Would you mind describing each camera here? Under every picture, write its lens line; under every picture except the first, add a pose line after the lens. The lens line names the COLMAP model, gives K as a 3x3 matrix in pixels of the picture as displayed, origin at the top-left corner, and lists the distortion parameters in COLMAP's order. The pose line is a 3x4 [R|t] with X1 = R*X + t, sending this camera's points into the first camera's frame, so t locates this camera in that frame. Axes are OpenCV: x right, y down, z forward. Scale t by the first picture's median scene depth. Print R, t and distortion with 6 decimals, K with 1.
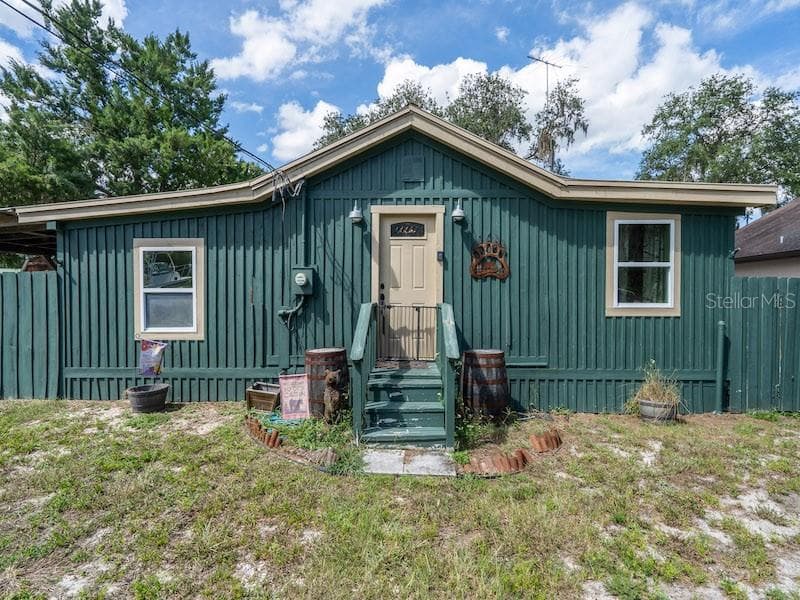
lens RADIAL K [[384.5, 0, 392.1], [0, 384.5, 302.5], [0, 0, 1]] dist [-0.006361, -0.000717]
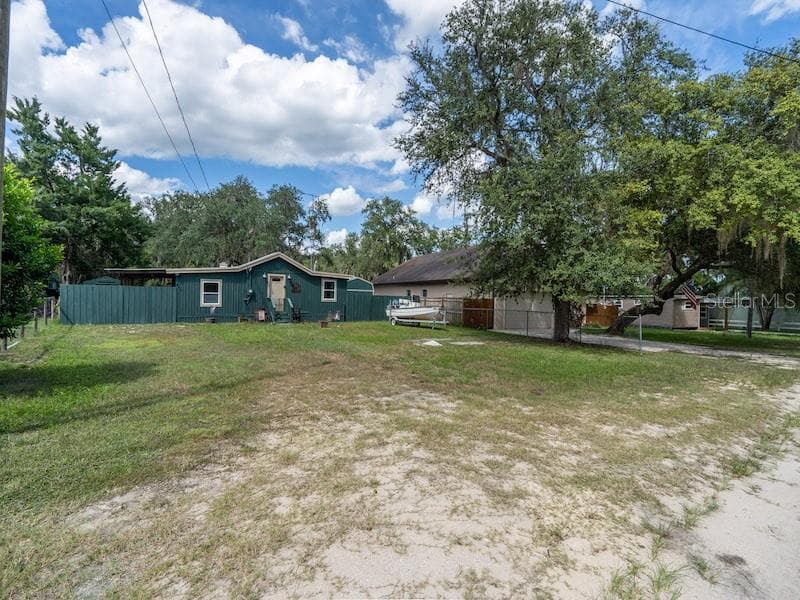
lens RADIAL K [[377.7, 0, 404.1], [0, 377.7, 304.1], [0, 0, 1]] dist [-0.005424, -0.000873]
pose [[0.812785, 0.008648, 0.582500, -1.216438], [-0.011757, 0.999930, 0.001560, 0.045640], [-0.582446, -0.008117, 0.812829, -3.121067]]
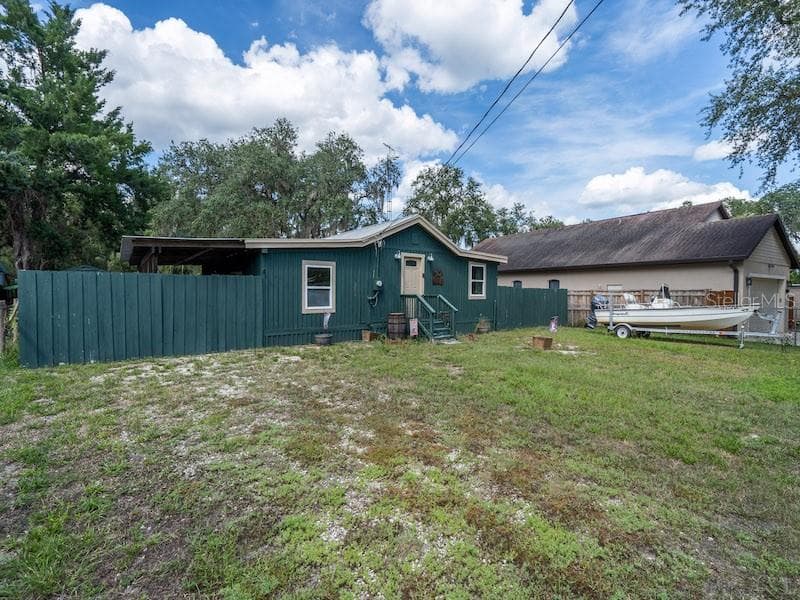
lens RADIAL K [[377.7, 0, 401.5], [0, 377.7, 304.2], [0, 0, 1]] dist [-0.005424, -0.000873]
pose [[0.770635, -0.014396, 0.637114, -1.523049], [0.004102, 0.999836, 0.017630, 0.021342], [-0.637264, -0.010973, 0.770568, -0.774862]]
